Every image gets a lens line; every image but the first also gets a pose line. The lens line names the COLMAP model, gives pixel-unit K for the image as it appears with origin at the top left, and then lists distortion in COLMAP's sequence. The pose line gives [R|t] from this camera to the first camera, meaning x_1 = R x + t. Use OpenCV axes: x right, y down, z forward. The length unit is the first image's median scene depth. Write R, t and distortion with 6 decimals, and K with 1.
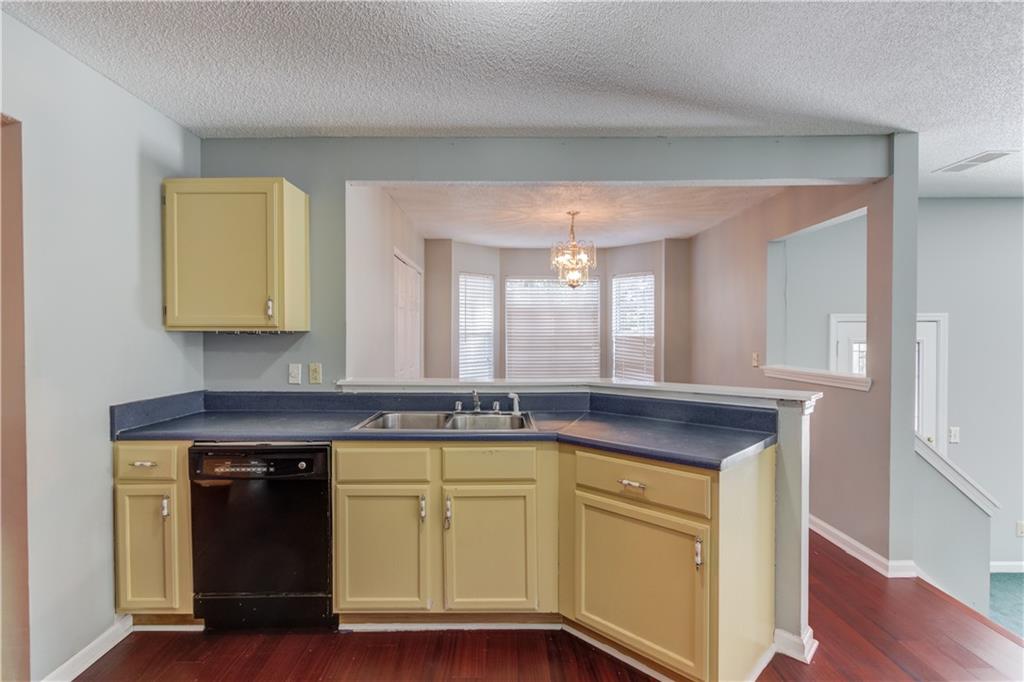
lens RADIAL K [[488.2, 0, 490.7], [0, 488.2, 343.3], [0, 0, 1]] dist [0.000844, 0.000796]
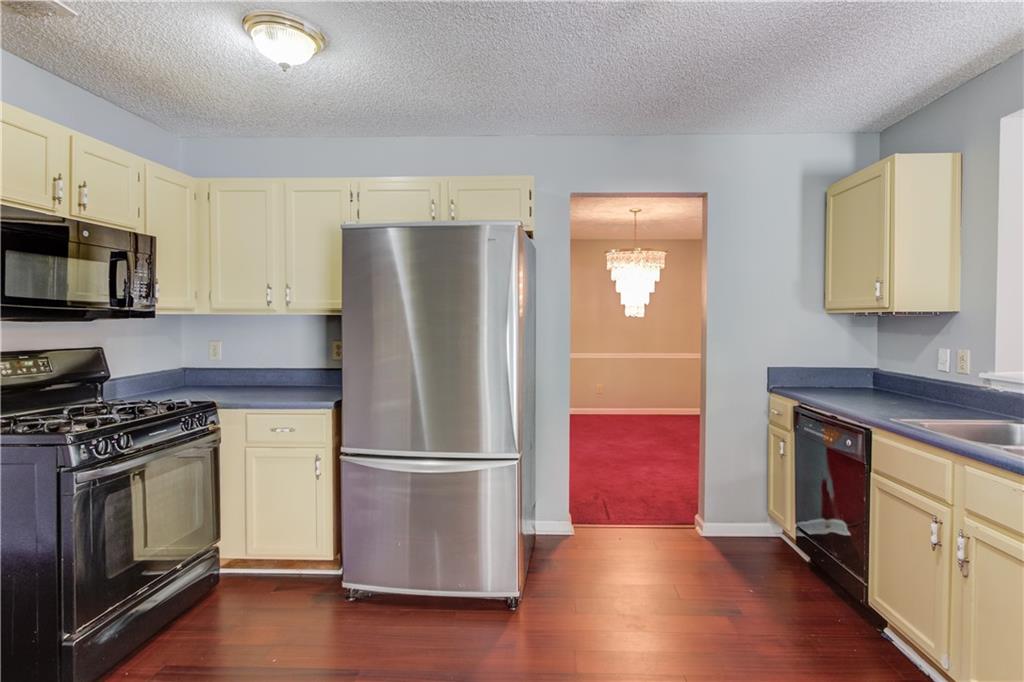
lens RADIAL K [[467.9, 0, 513.2], [0, 467.9, 326.4], [0, 0, 1]] dist [0.000150, 0.000172]
pose [[-0.027794, 0.017733, -0.999456, 0.511677], [-0.017443, 0.999682, 0.018222, -0.000067], [0.999461, 0.017940, -0.027476, 0.265278]]
